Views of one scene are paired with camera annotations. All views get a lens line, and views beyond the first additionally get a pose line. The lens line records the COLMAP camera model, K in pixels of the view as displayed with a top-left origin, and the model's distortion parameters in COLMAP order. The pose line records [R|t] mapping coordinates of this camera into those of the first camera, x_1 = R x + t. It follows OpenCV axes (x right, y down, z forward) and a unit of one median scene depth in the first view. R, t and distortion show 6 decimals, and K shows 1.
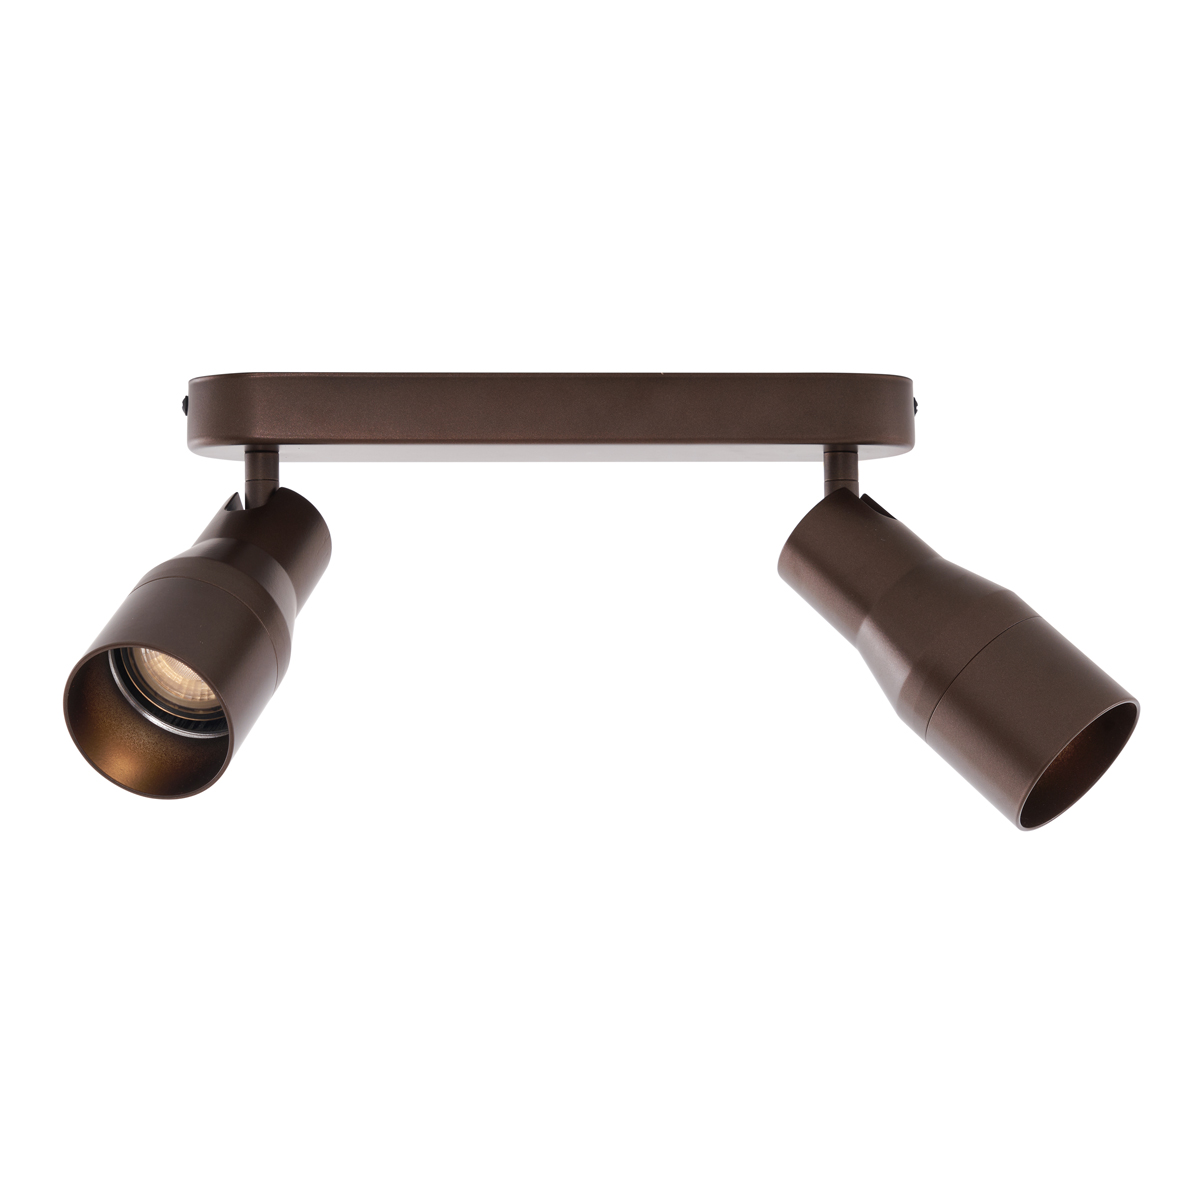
lens RADIAL K [[2785.6, 0, 600.0], [0, 2785.6, 600.0], [0, 0, 1]] dist [-0.359516, 0.043086]
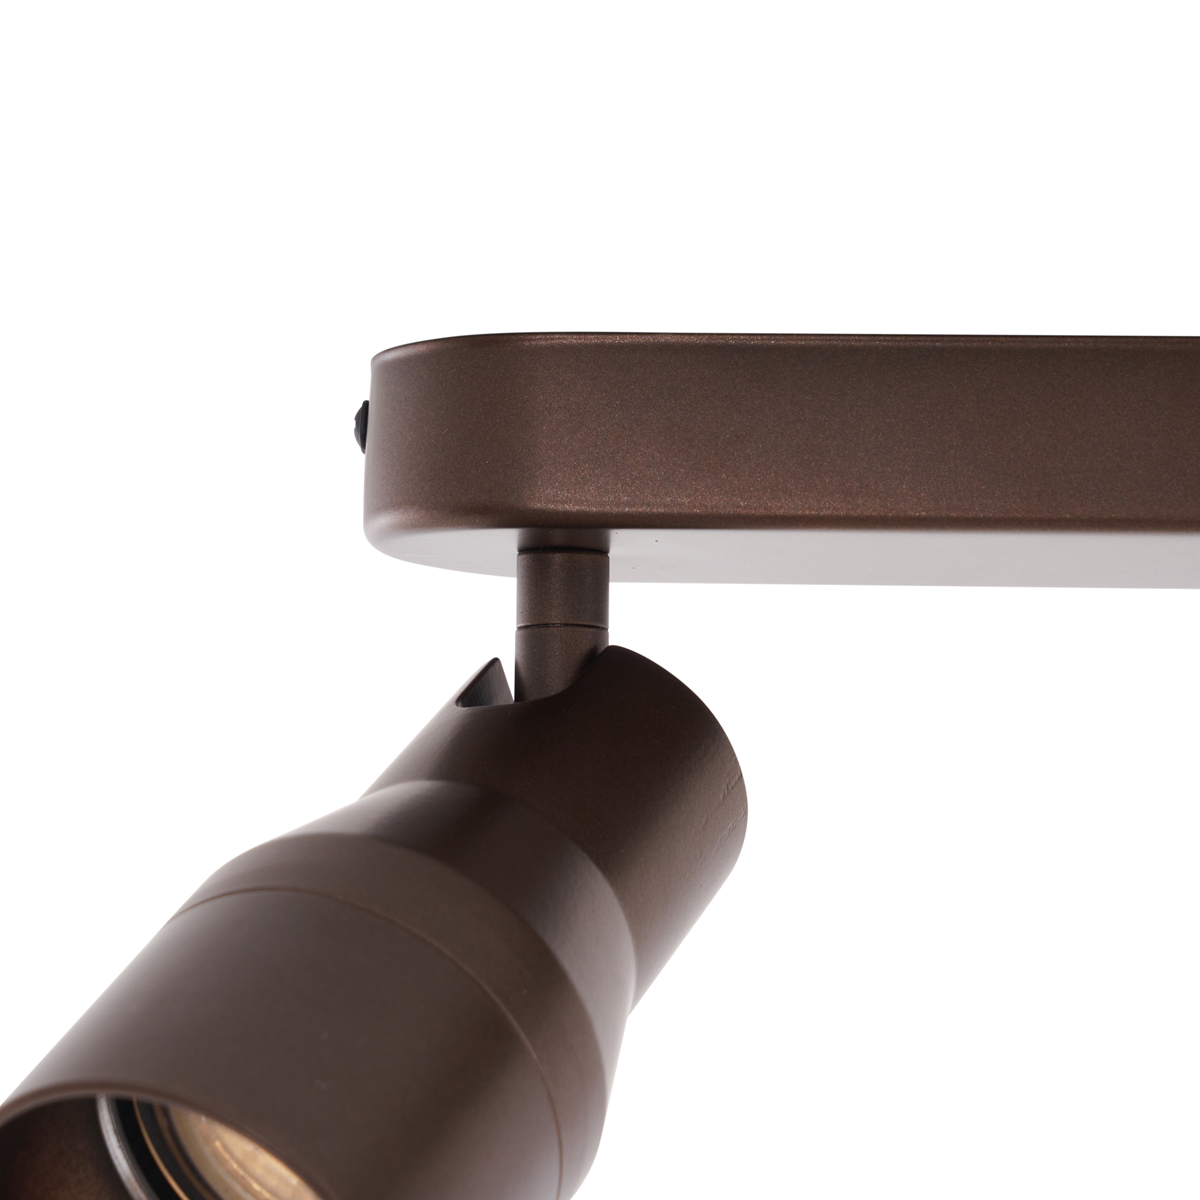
lens RADIAL K [[3688.9, 0, 600.0], [0, 3688.9, 600.0], [0, 0, 1]] dist [-0.032931, -0.023692]
pose [[0.978731, 0.006603, -0.205040, -0.015163], [-0.019567, 0.997930, -0.061263, -0.016667], [0.204211, 0.063972, 0.976834, 0.522661]]
